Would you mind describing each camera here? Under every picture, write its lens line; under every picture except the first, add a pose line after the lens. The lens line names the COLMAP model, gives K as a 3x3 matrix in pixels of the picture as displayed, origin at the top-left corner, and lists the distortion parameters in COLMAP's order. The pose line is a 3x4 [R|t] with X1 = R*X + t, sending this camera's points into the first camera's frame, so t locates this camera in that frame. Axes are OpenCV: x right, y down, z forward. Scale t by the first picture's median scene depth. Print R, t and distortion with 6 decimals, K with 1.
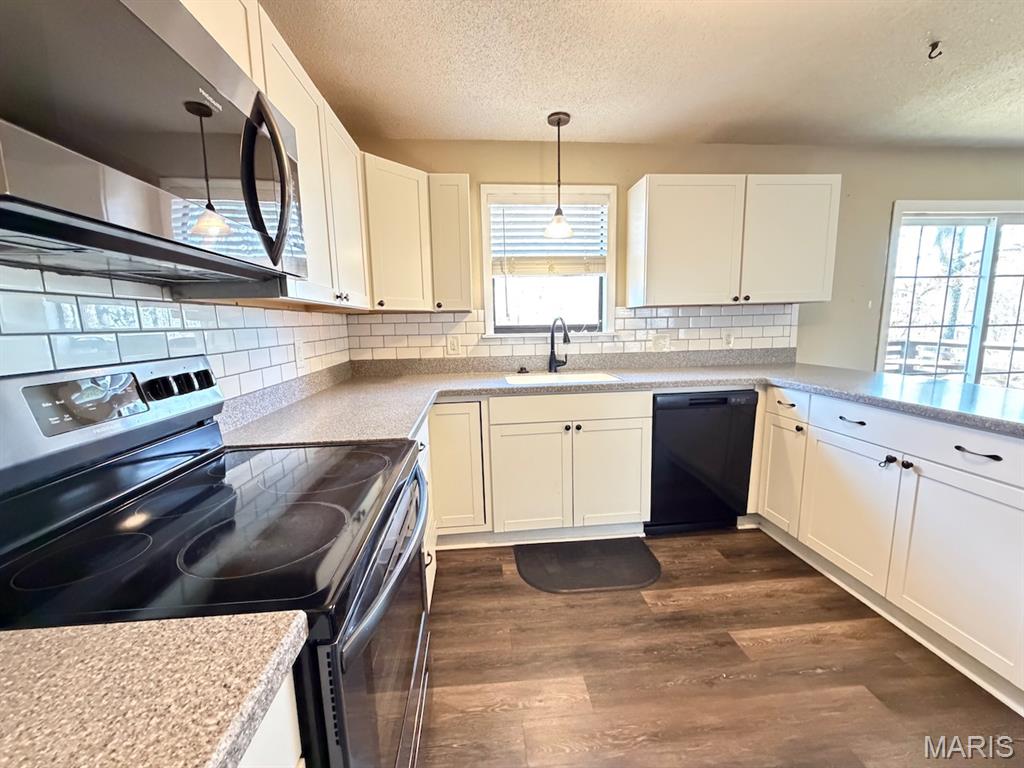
lens RADIAL K [[407.4, 0, 510.0], [0, 407.4, 382.4], [0, 0, 1]] dist [-0.002009, 0.000595]
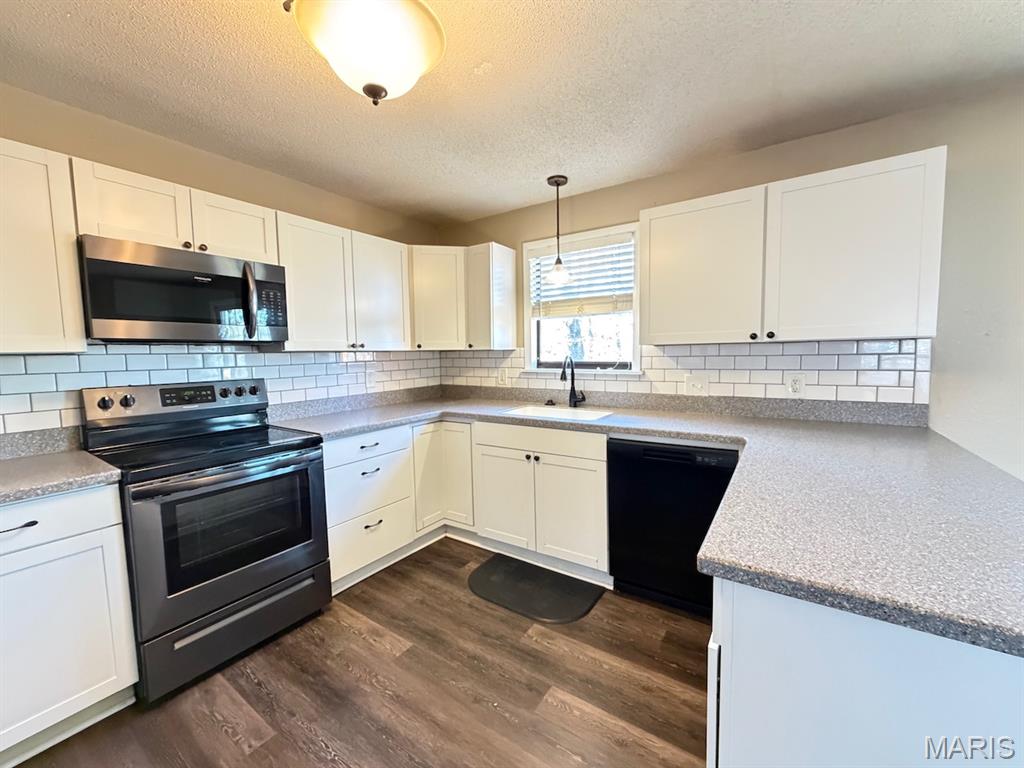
lens RADIAL K [[407.4, 0, 506.7], [0, 407.4, 383.2], [0, 0, 1]] dist [-0.002009, 0.000595]
pose [[0.775710, 0.056630, -0.628544, 0.711792], [-0.091507, 0.995533, -0.023238, -0.051889], [0.624420, 0.075542, 0.777427, 0.083785]]
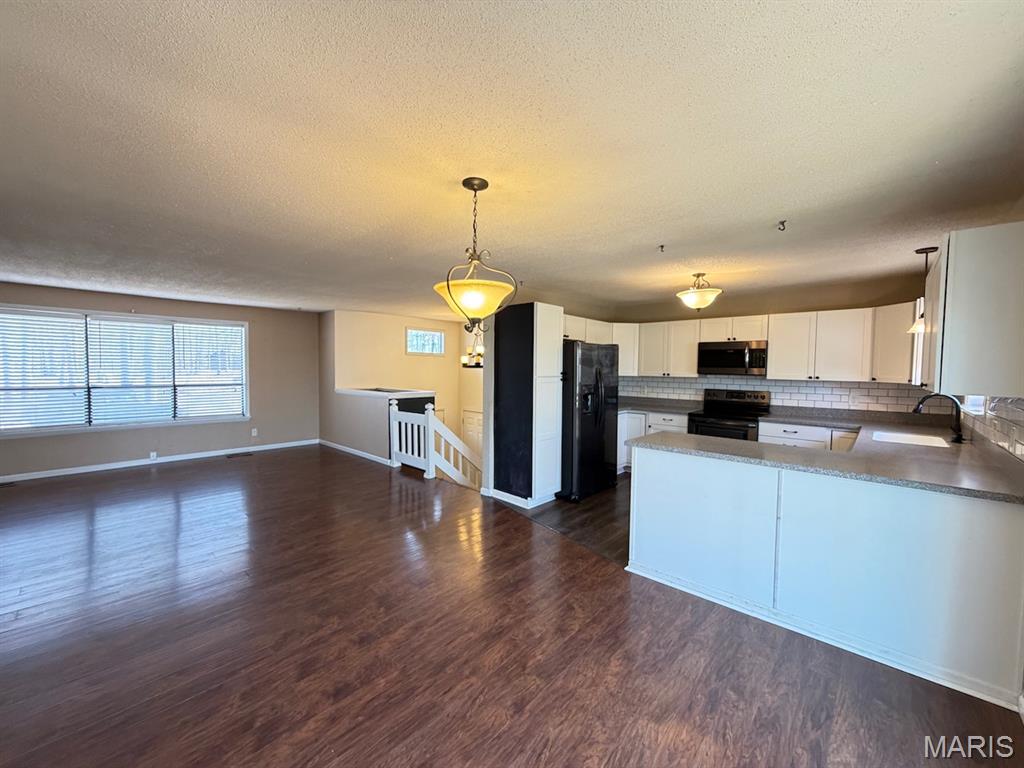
lens RADIAL K [[407.4, 0, 508.6], [0, 407.4, 385.1], [0, 0, 1]] dist [-0.002009, 0.000595]
pose [[-0.736653, 0.043831, -0.674848, 1.997893], [-0.093153, 0.981808, 0.165453, -0.283340], [0.669824, 0.184746, -0.719170, 1.073711]]
